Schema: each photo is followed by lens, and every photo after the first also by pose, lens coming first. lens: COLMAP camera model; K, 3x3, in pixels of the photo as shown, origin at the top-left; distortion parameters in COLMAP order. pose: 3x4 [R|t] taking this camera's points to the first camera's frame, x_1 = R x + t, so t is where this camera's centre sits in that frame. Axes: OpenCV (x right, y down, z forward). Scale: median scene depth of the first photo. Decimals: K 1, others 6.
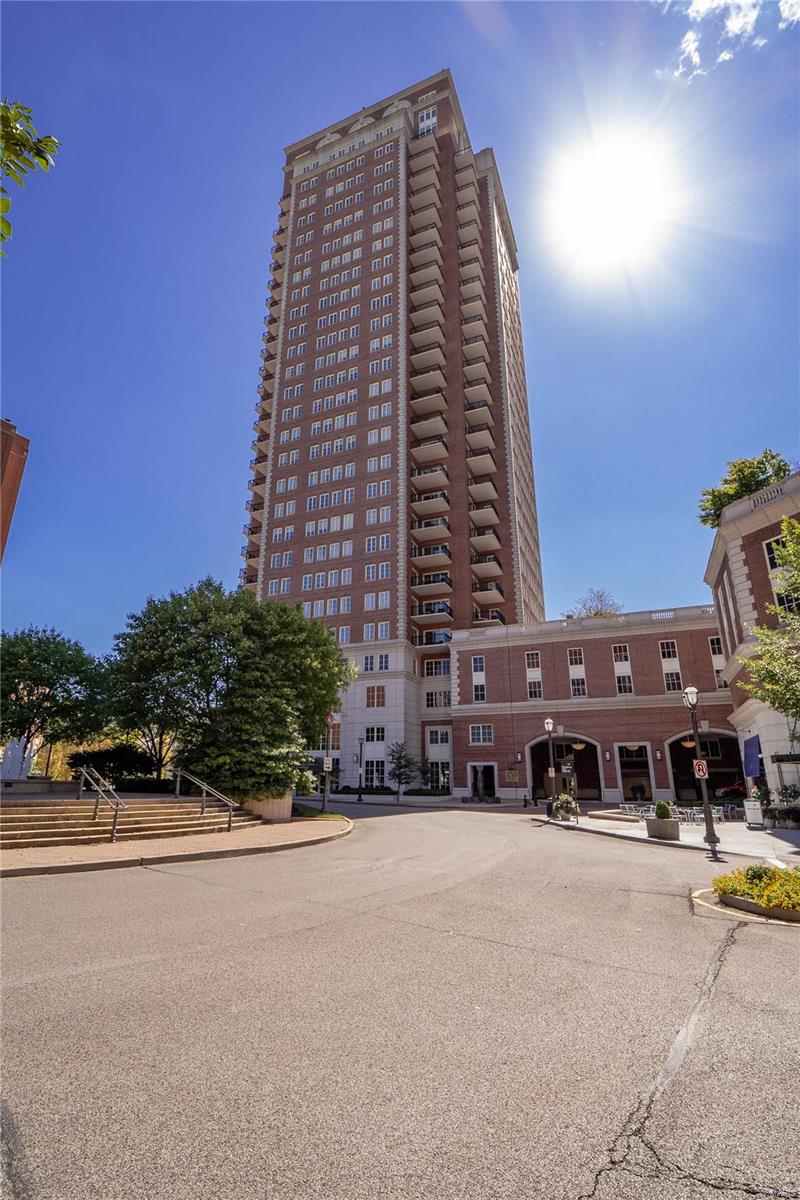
lens RADIAL K [[586.7, 0, 393.6], [0, 586.7, 589.7], [0, 0, 1]] dist [0.000696, -0.006035]
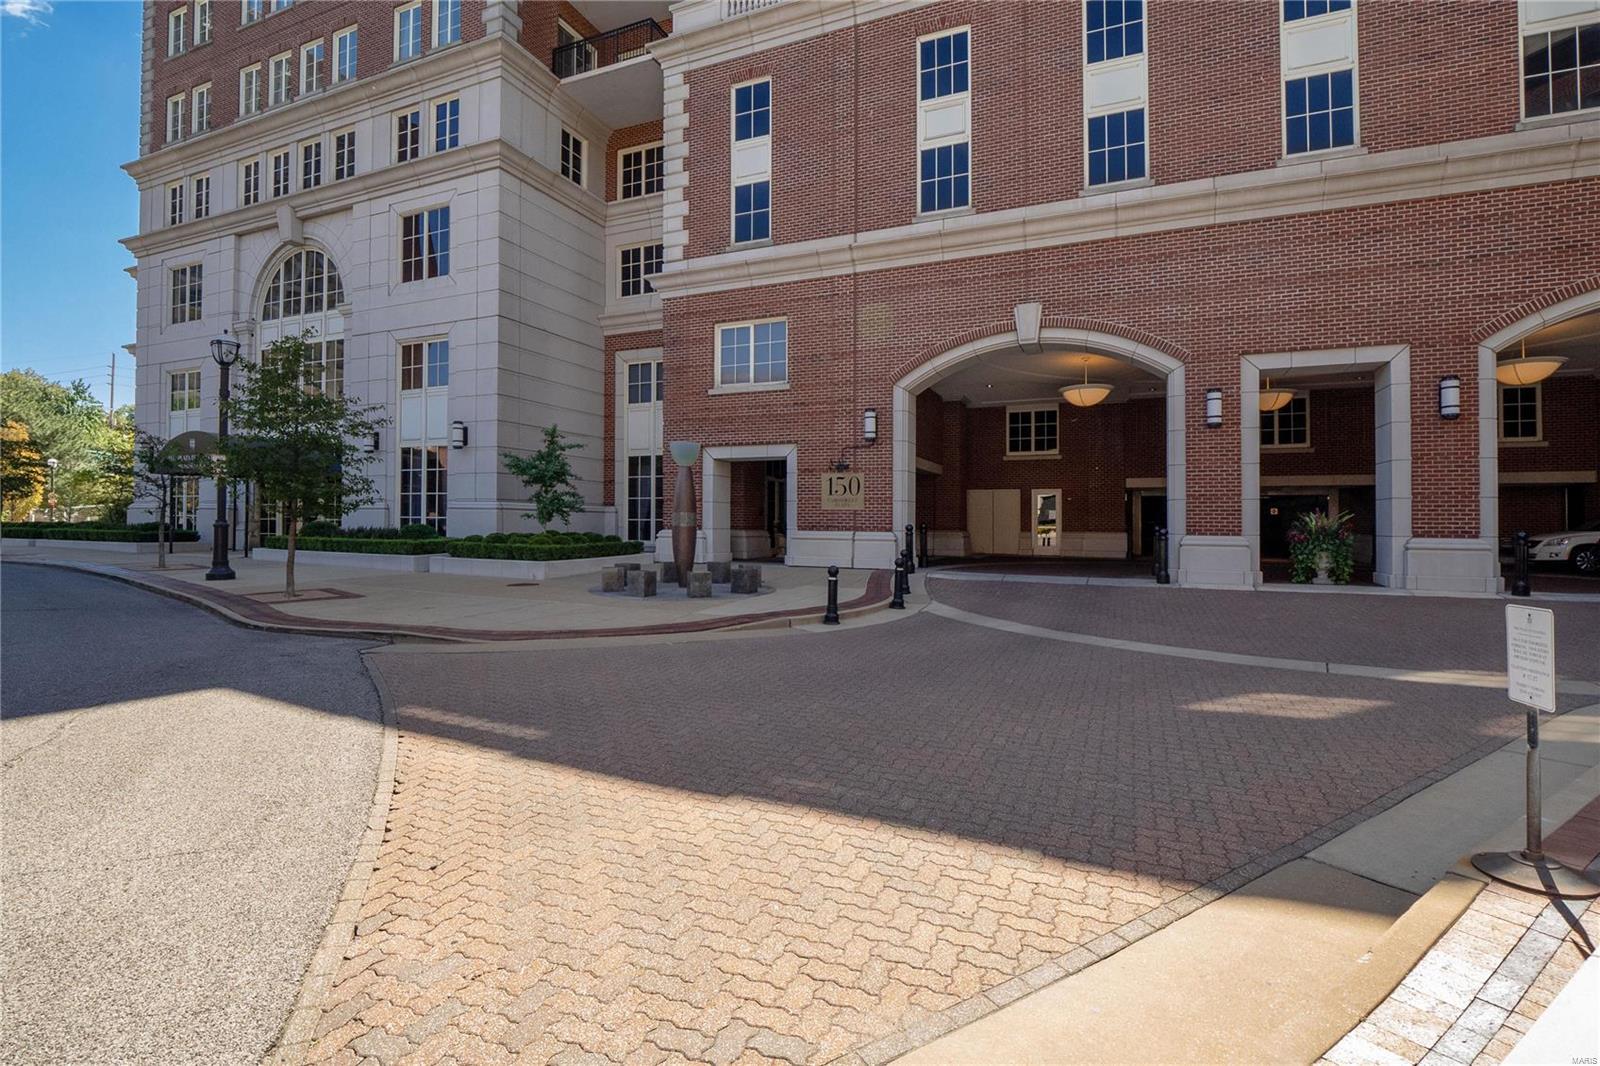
lens RADIAL K [[782.3, 0, 806.3], [0, 782.3, 509.3], [0, 0, 1]] dist [0.000696, -0.006035]
pose [[0.999959, 0.000476, 0.009066, 0.165875], [-0.003206, 0.952801, 0.303580, 0.193628], [-0.008494, -0.303596, 0.952763, 0.584643]]
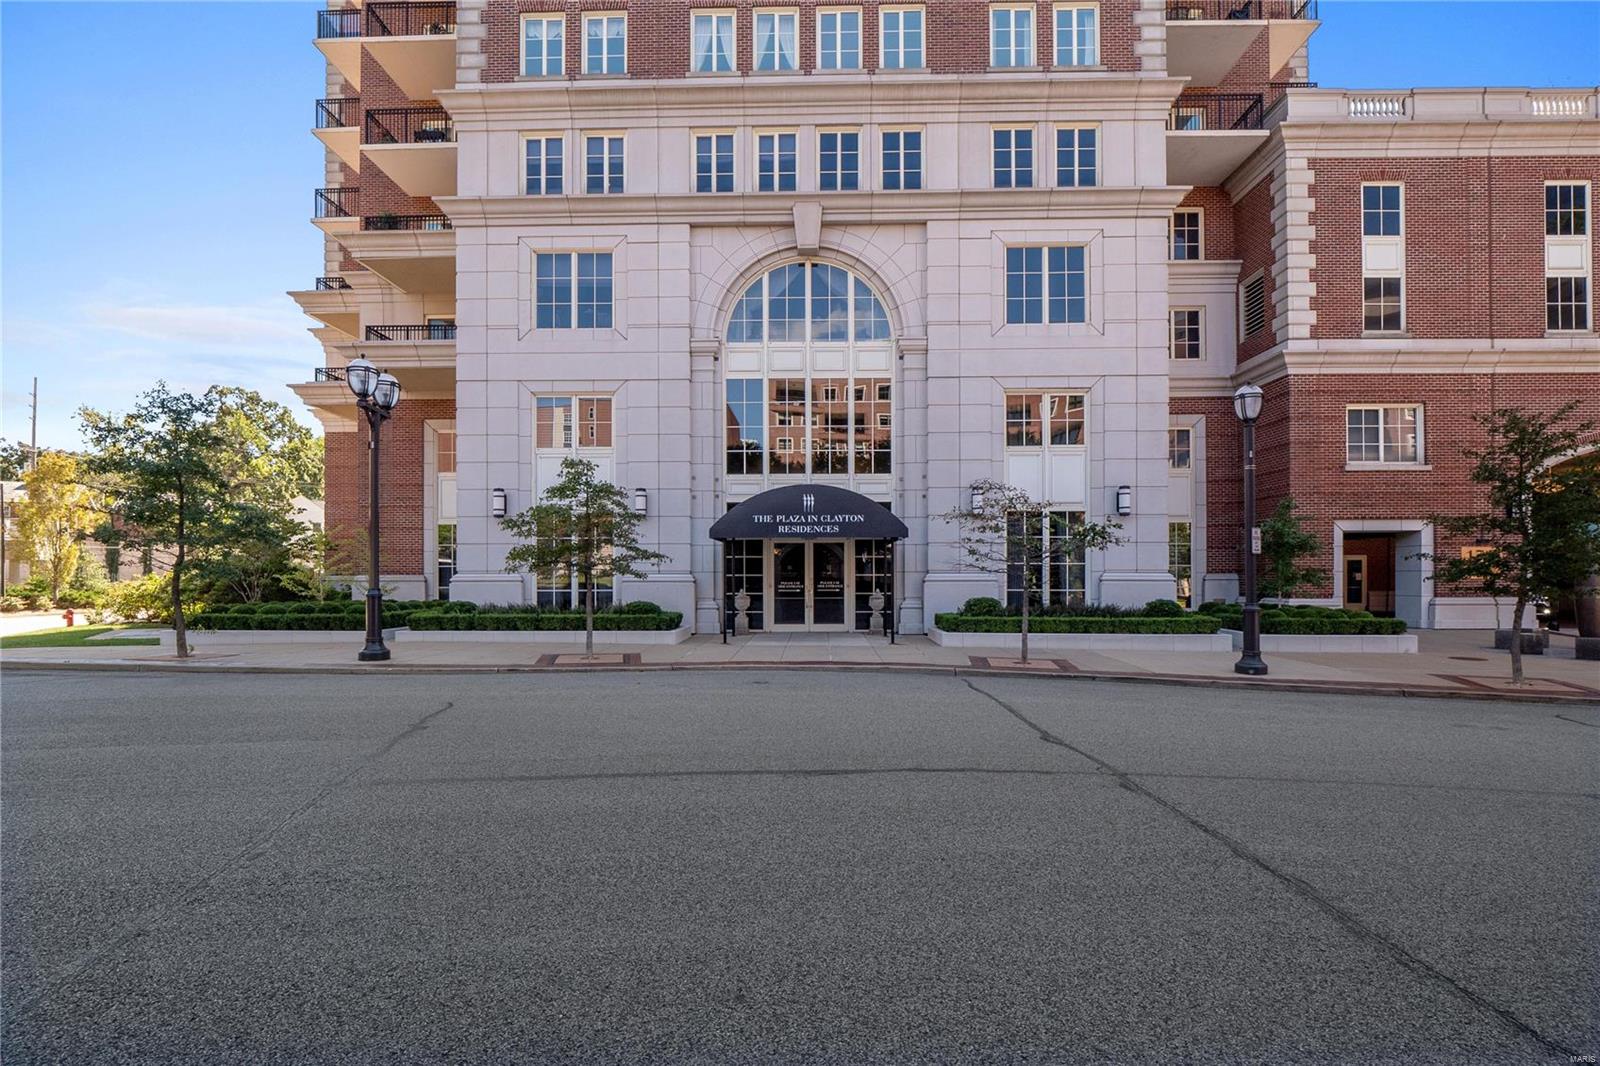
lens RADIAL K [[782.3, 0, 887.6], [0, 782.3, 568.4], [0, 0, 1]] dist [0.000696, -0.006035]
pose [[0.913386, -0.004980, 0.407063, -0.249769], [-0.121565, 0.950965, 0.284407, 0.217794], [-0.388519, -0.309258, 0.867993, 0.689753]]
